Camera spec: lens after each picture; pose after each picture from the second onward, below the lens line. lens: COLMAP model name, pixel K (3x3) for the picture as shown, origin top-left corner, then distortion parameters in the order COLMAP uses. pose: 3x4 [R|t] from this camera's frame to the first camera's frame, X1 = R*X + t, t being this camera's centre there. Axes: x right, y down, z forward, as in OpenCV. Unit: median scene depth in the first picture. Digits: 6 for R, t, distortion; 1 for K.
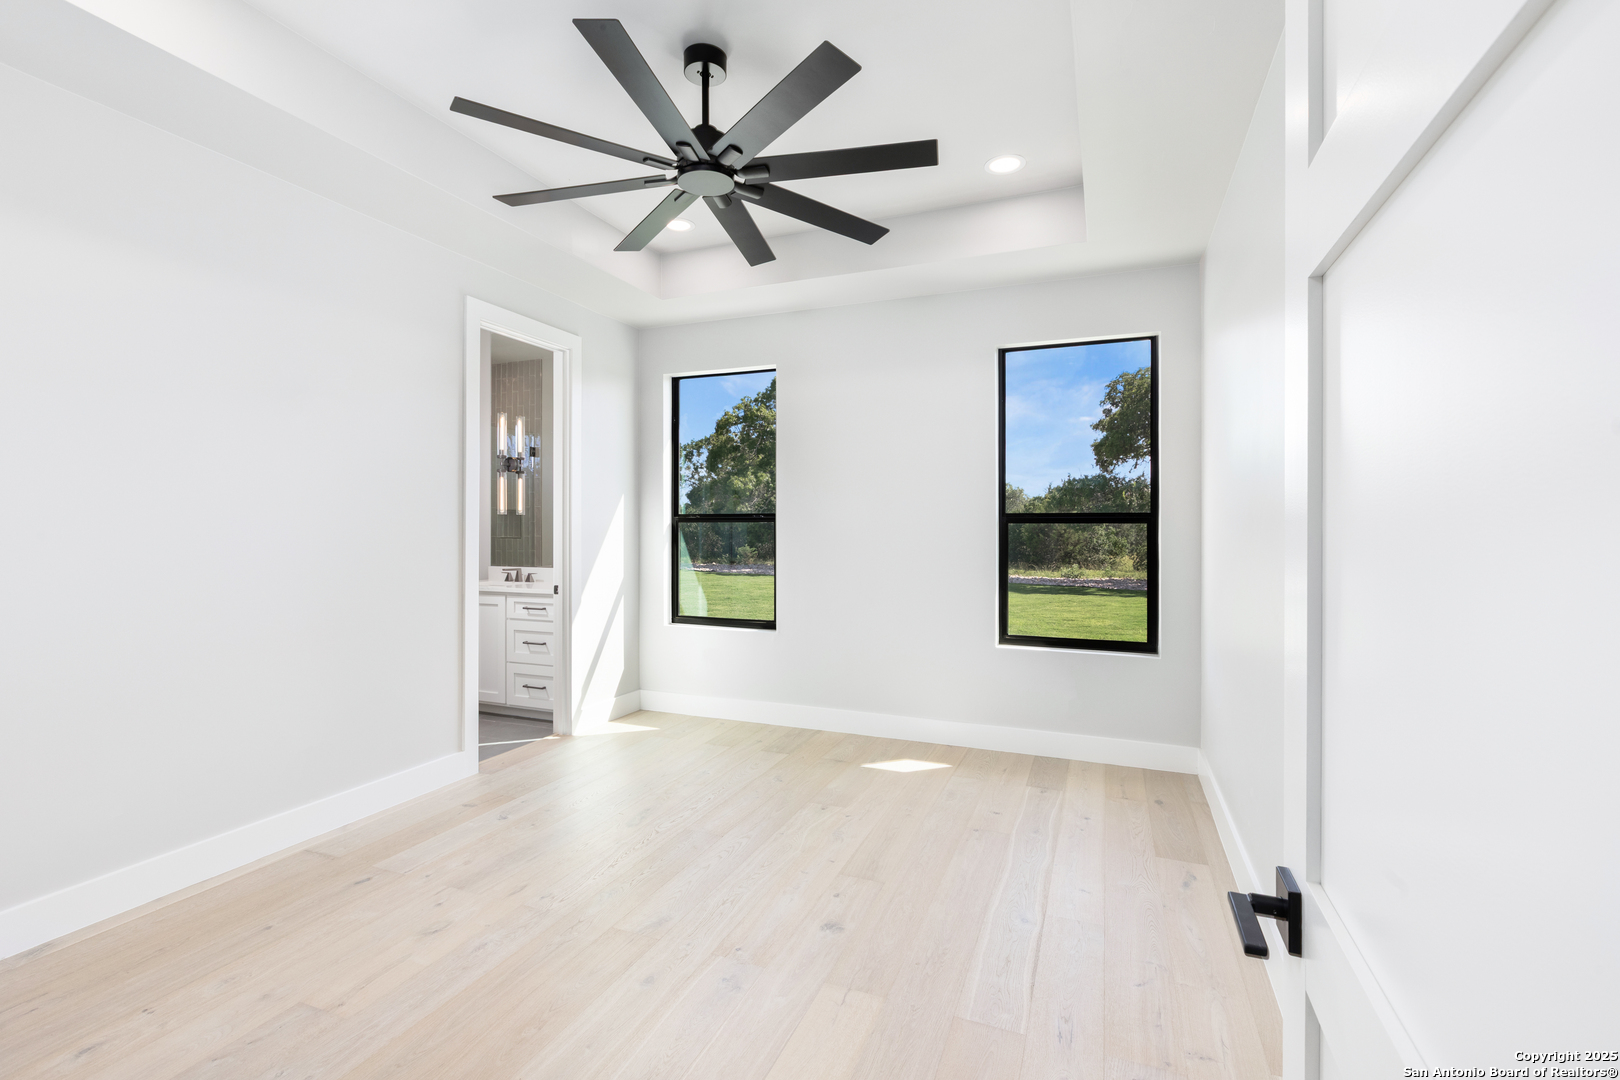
lens RADIAL K [[732.3, 0, 809.4], [0, 732.3, 534.3], [0, 0, 1]] dist [0.002119, 0.000066]
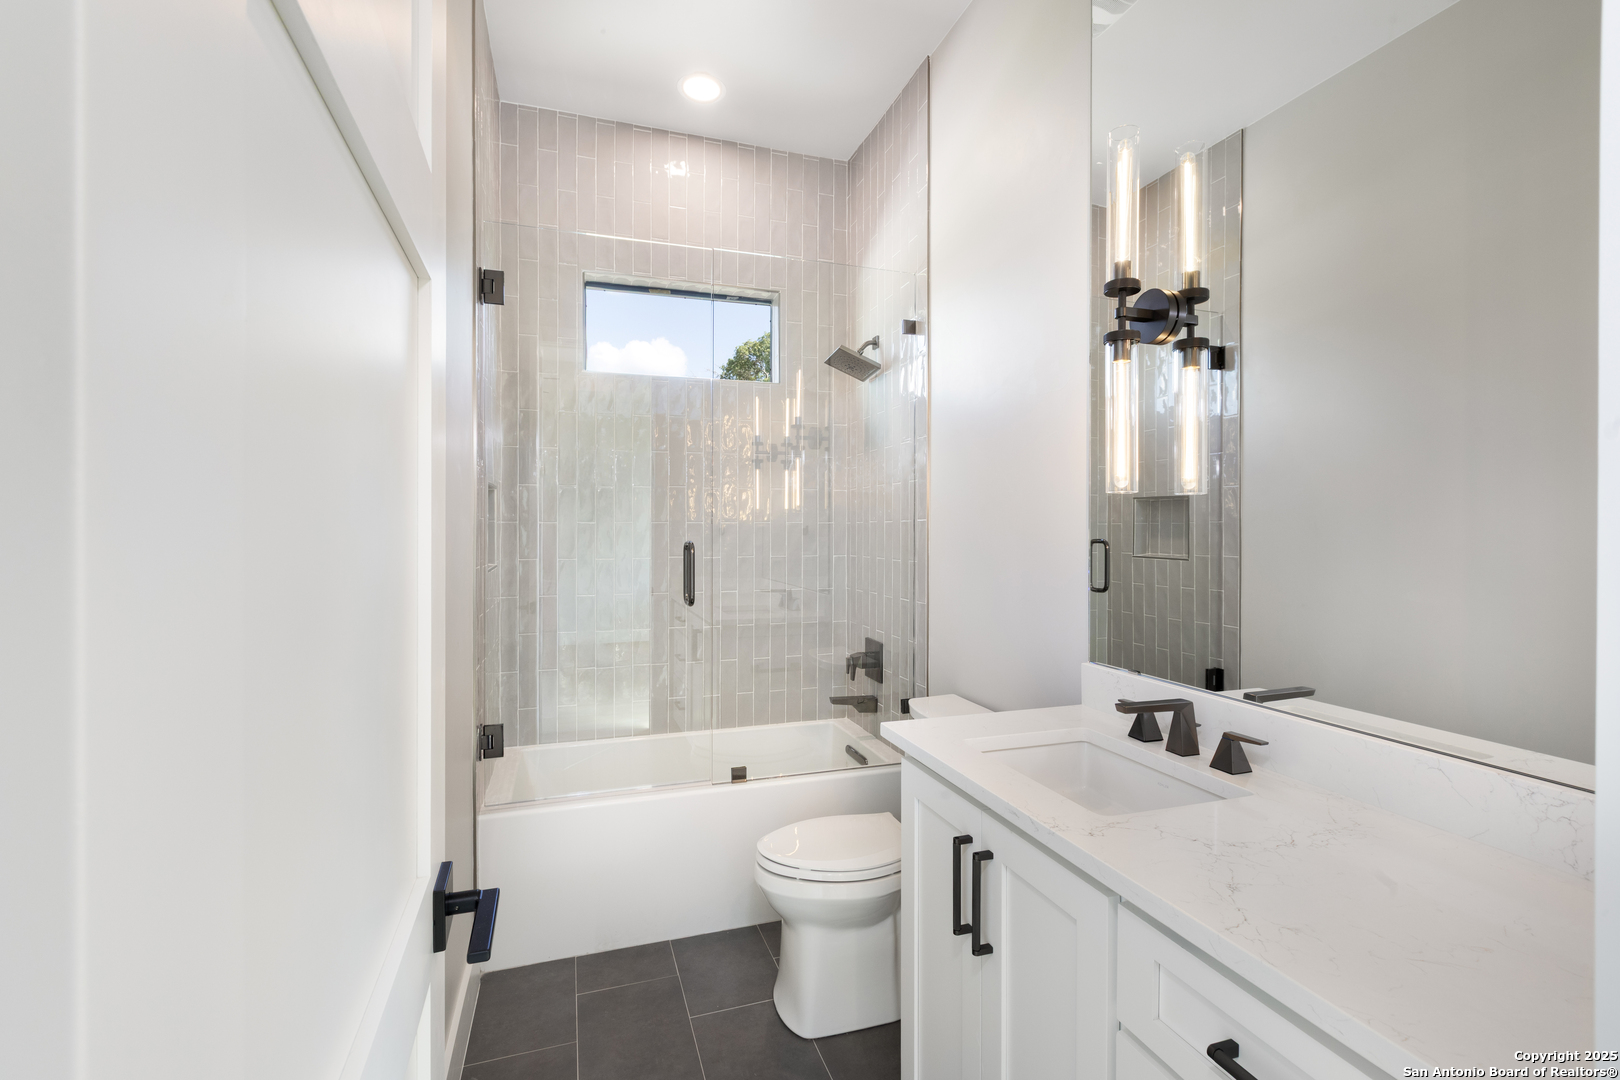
lens RADIAL K [[732.3, 0, 807.3], [0, 732.3, 537.7], [0, 0, 1]] dist [0.002119, 0.000066]
pose [[0.660517, 0.001841, -0.750809, -0.269102], [-0.002562, 0.999997, 0.000199, -0.009648], [0.750807, 0.001792, 0.660519, 0.674274]]
